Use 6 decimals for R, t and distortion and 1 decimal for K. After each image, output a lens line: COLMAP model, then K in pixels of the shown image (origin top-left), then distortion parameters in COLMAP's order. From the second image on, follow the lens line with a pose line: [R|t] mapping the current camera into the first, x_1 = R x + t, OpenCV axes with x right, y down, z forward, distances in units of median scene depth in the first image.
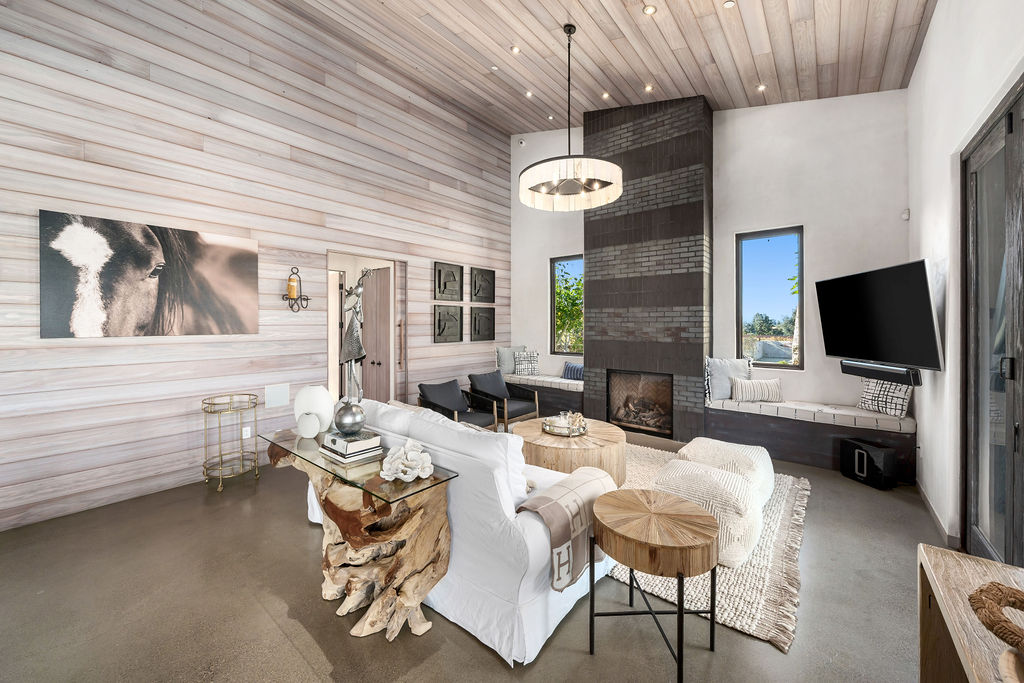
lens RADIAL K [[376.4, 0, 507.2], [0, 376.4, 324.1], [0, 0, 1]] dist [-0.003840, -0.000202]
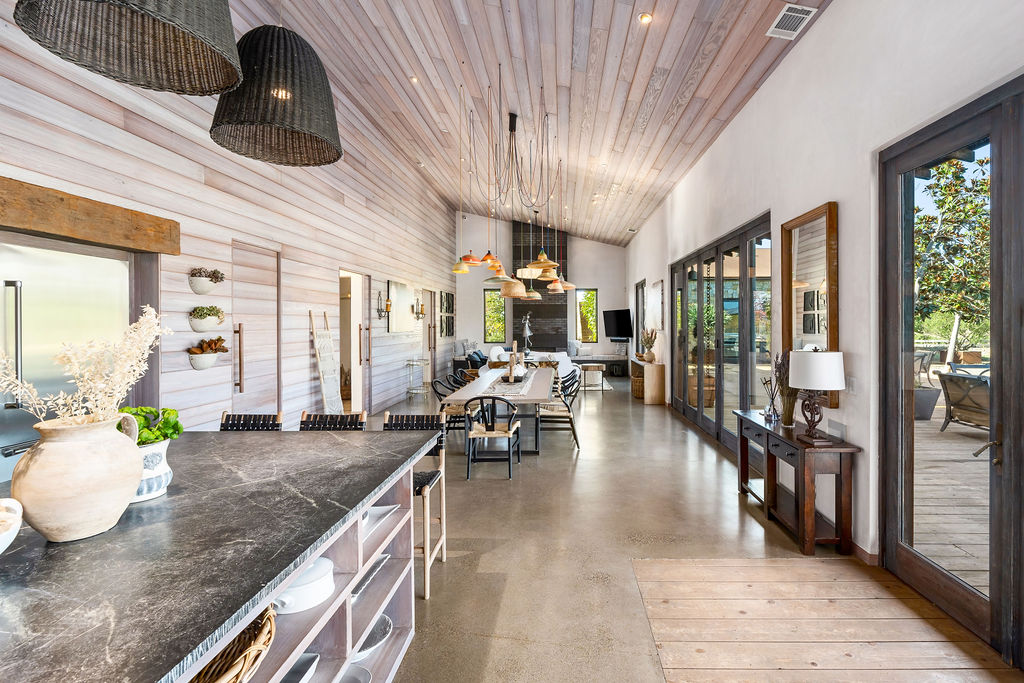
lens RADIAL K [[465.5, 0, 558.4], [0, 465.5, 326.5], [0, 0, 1]] dist [-0.003689, 0.001316]
pose [[0.768213, -0.004033, 0.640182, -1.413151], [0.004210, 0.999990, 0.001249, -0.000227], [-0.640181, 0.001736, 0.768222, -1.243237]]
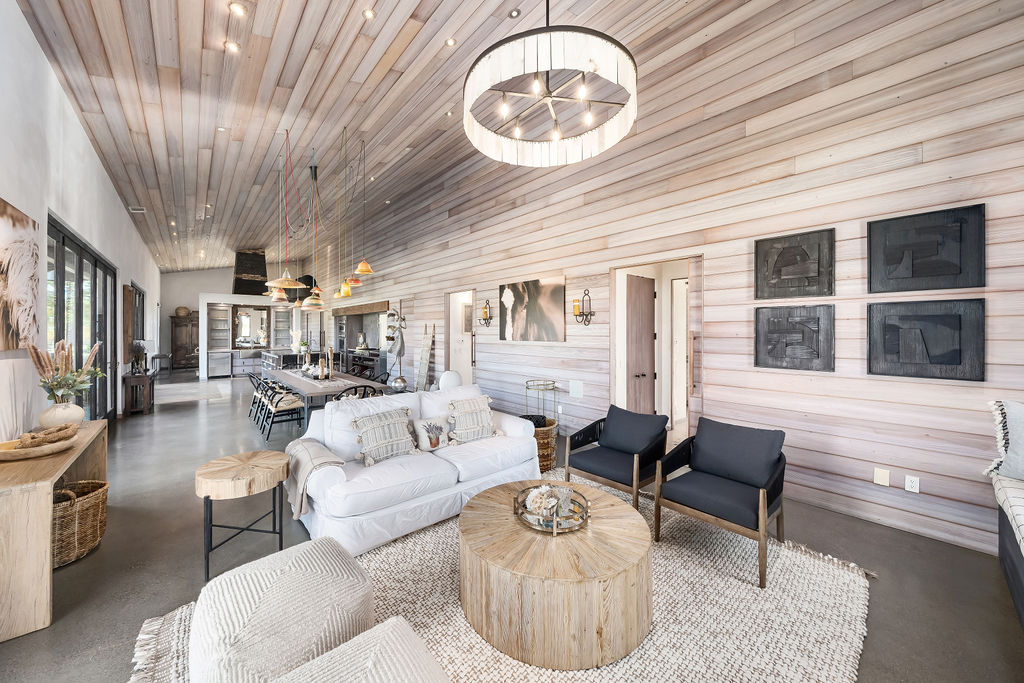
lens RADIAL K [[376.4, 0, 507.5], [0, 376.4, 332.7], [0, 0, 1]] dist [-0.003840, -0.000202]
pose [[-0.166075, 0.001980, -0.986111, 0.643464], [-0.006521, 0.999974, 0.003106, -0.008817], [0.986092, 0.006946, -0.166058, 0.861054]]
